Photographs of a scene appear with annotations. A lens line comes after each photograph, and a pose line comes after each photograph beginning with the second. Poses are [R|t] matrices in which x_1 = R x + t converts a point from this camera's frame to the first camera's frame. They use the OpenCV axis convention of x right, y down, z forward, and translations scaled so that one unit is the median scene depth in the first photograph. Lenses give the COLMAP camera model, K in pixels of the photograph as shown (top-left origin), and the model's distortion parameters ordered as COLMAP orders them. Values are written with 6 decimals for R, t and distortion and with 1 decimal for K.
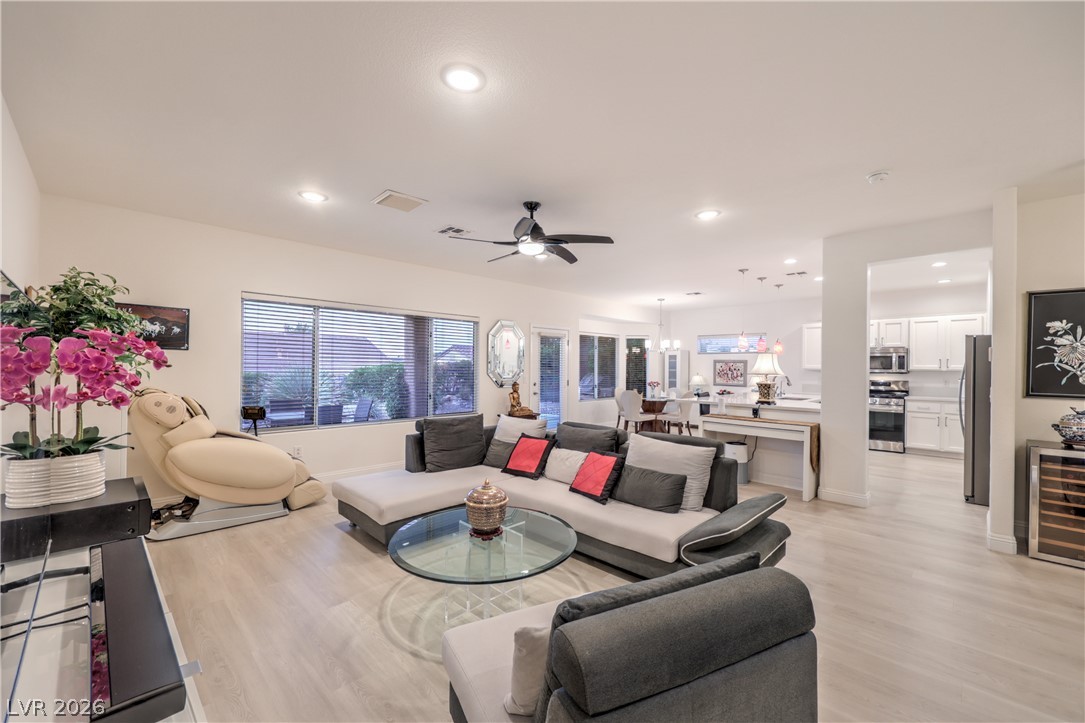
lens RADIAL K [[444.2, 0, 544.4], [0, 444.2, 367.0], [0, 0, 1]] dist [-0.004179, 0.001513]
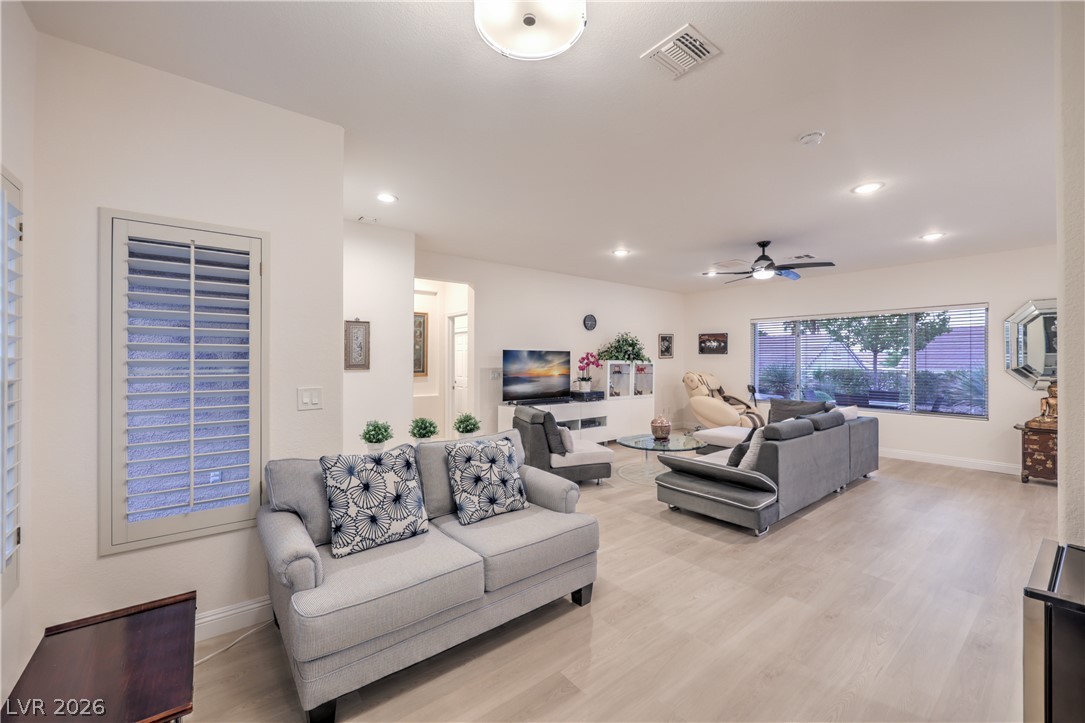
lens RADIAL K [[444.2, 0, 540.3], [0, 444.2, 358.0], [0, 0, 1]] dist [-0.004179, 0.001513]
pose [[-0.119885, -0.015425, -0.992668, 0.741942], [-0.003771, 0.999879, -0.015082, 0.006998], [0.992781, 0.001935, -0.119929, 0.259342]]
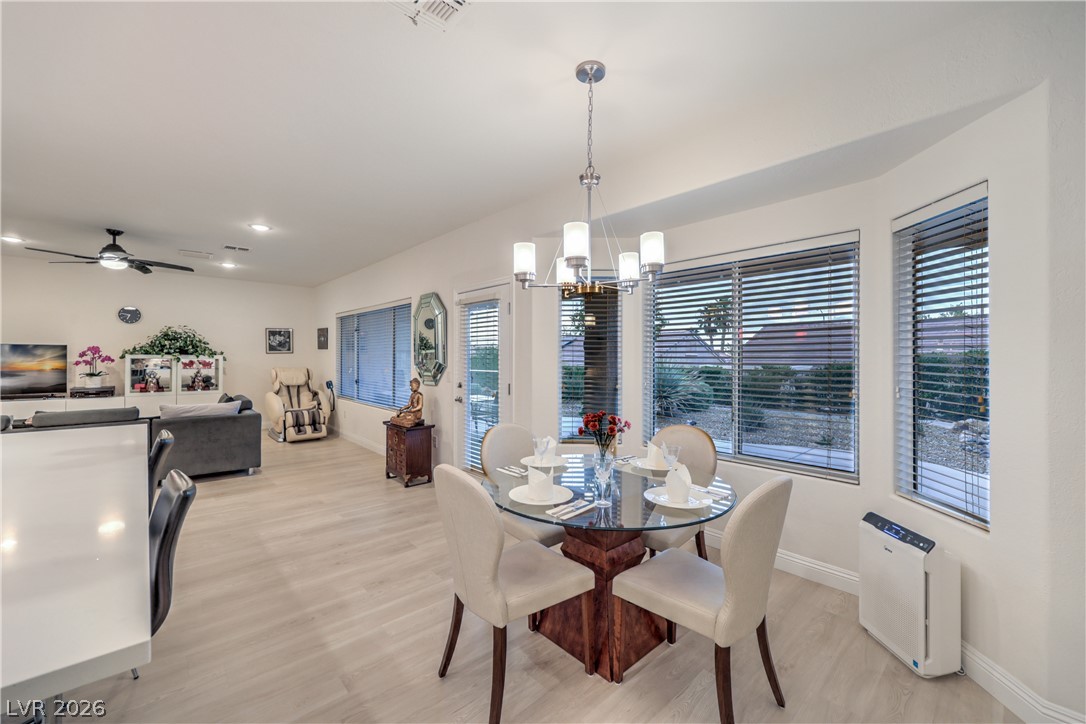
lens RADIAL K [[444.6, 0, 548.0], [0, 444.6, 362.1], [0, 0, 1]] dist [-0.004179, 0.001513]
pose [[-0.051103, 0.000755, -0.998693, 0.634999], [-0.006024, 0.999981, 0.001064, 0.005725], [0.998675, 0.006071, -0.051097, 1.242835]]
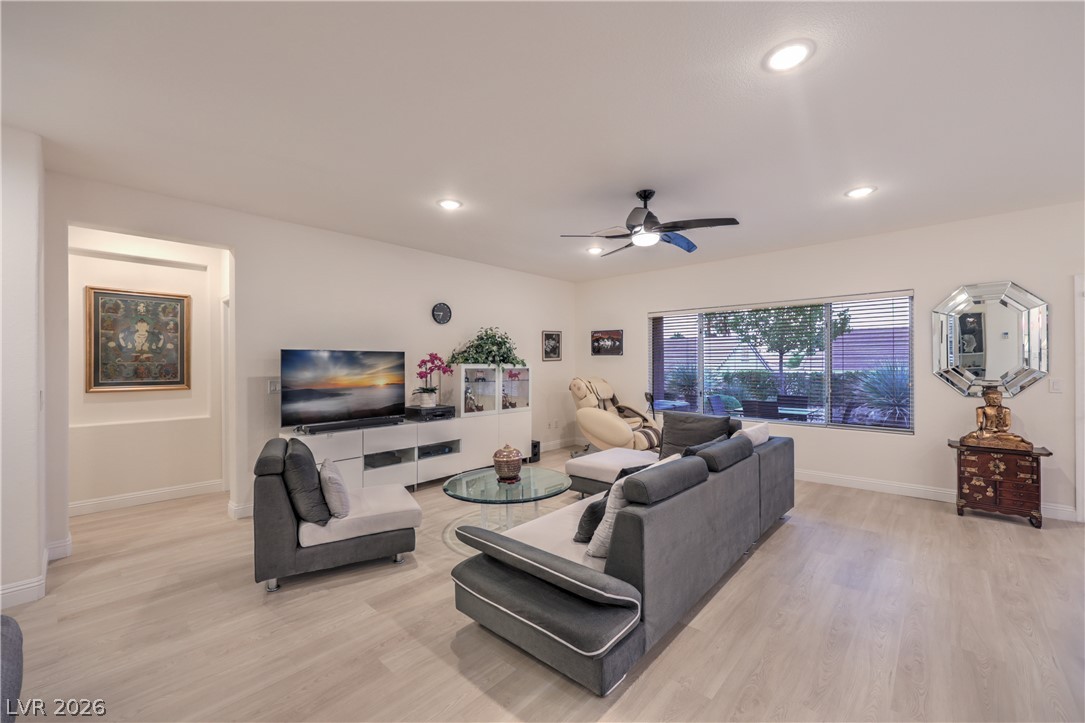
lens RADIAL K [[444.2, 0, 543.4], [0, 444.2, 362.1], [0, 0, 1]] dist [-0.004179, 0.001513]
pose [[0.042127, -0.013077, -0.999027, 0.479121], [0.005341, 0.999903, -0.012863, 0.003746], [0.999098, -0.004794, 0.042193, 0.395886]]
